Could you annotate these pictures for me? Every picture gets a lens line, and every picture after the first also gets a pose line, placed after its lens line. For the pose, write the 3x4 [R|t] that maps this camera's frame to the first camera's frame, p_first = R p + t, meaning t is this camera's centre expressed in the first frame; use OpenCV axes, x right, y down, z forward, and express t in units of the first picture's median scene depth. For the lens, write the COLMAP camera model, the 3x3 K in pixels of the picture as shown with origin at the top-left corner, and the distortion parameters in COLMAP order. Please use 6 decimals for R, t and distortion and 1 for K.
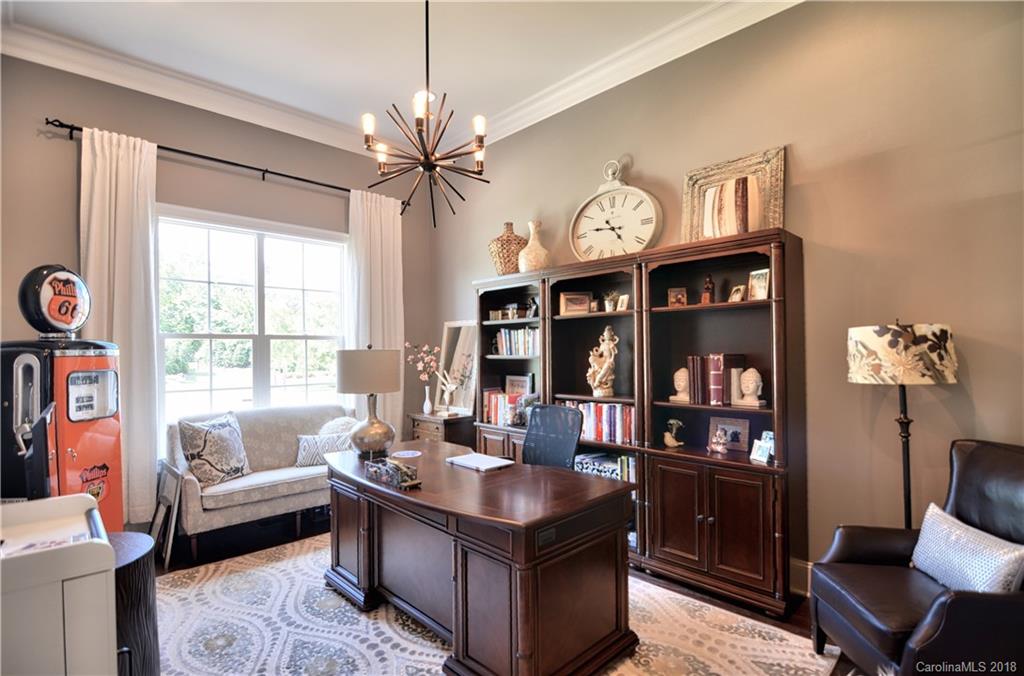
lens RADIAL K [[473.0, 0, 512.0], [0, 473.0, 338.0], [0, 0, 1]] dist [-0.062183, 0.000038]
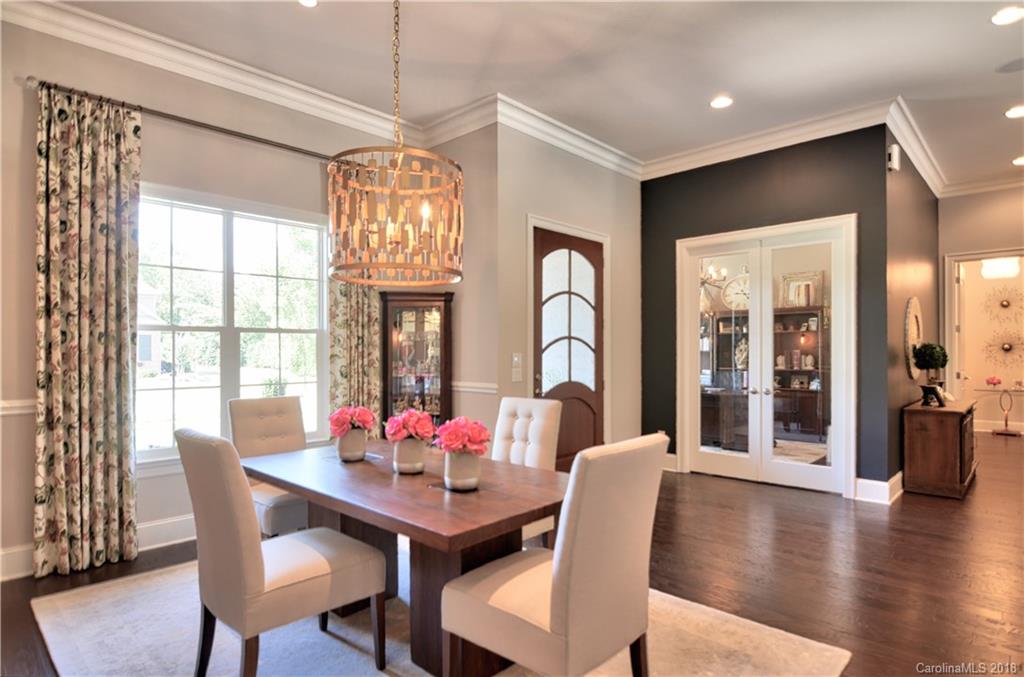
lens RADIAL K [[566.1, 0, 499.5], [0, 566.1, 339.2], [0, 0, 1]] dist [-0.009690, -0.002447]
pose [[0.998750, 0.005120, 0.049719, -0.391692], [-0.005914, 0.999857, 0.015821, -0.018916], [-0.049631, -0.016095, 0.998638, -0.589639]]
